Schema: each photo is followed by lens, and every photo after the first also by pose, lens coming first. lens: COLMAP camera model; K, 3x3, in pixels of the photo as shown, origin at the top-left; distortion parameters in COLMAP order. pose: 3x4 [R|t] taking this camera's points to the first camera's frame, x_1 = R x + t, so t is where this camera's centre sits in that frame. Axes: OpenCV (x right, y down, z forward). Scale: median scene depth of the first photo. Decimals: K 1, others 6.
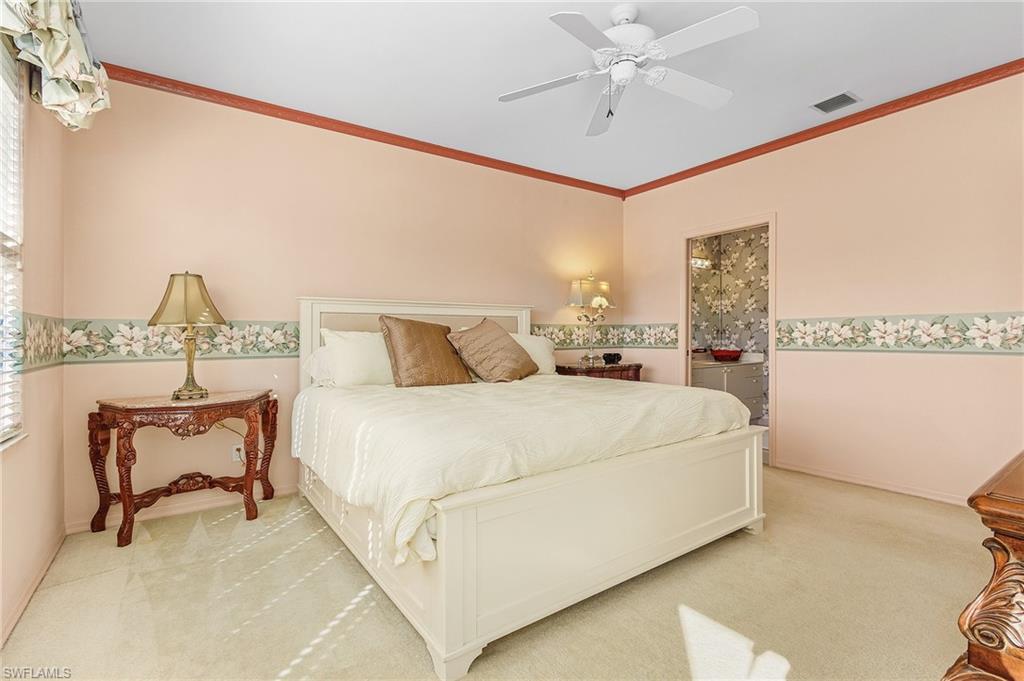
lens RADIAL K [[473.8, 0, 515.8], [0, 473.8, 339.8], [0, 0, 1]] dist [0.005857, -0.002198]
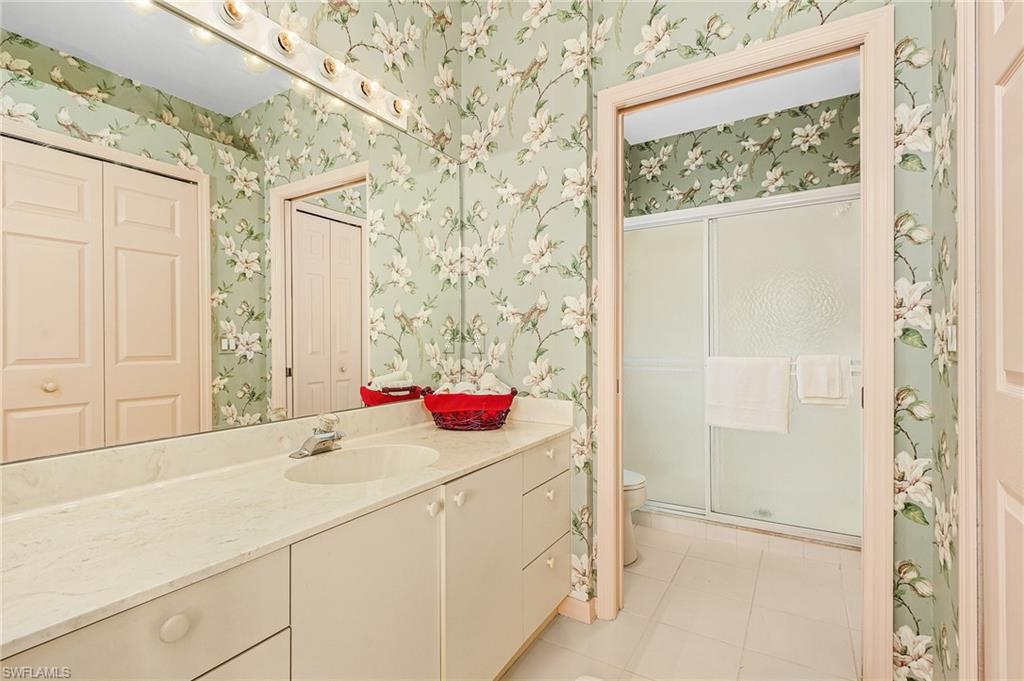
lens RADIAL K [[473.8, 0, 511.8], [0, 473.8, 340.2], [0, 0, 1]] dist [0.005857, -0.002198]
pose [[0.919170, -0.003938, 0.393842, 0.330551], [0.005630, 0.999979, -0.003140, -0.012026], [-0.393821, 0.005104, 0.919173, 0.667515]]
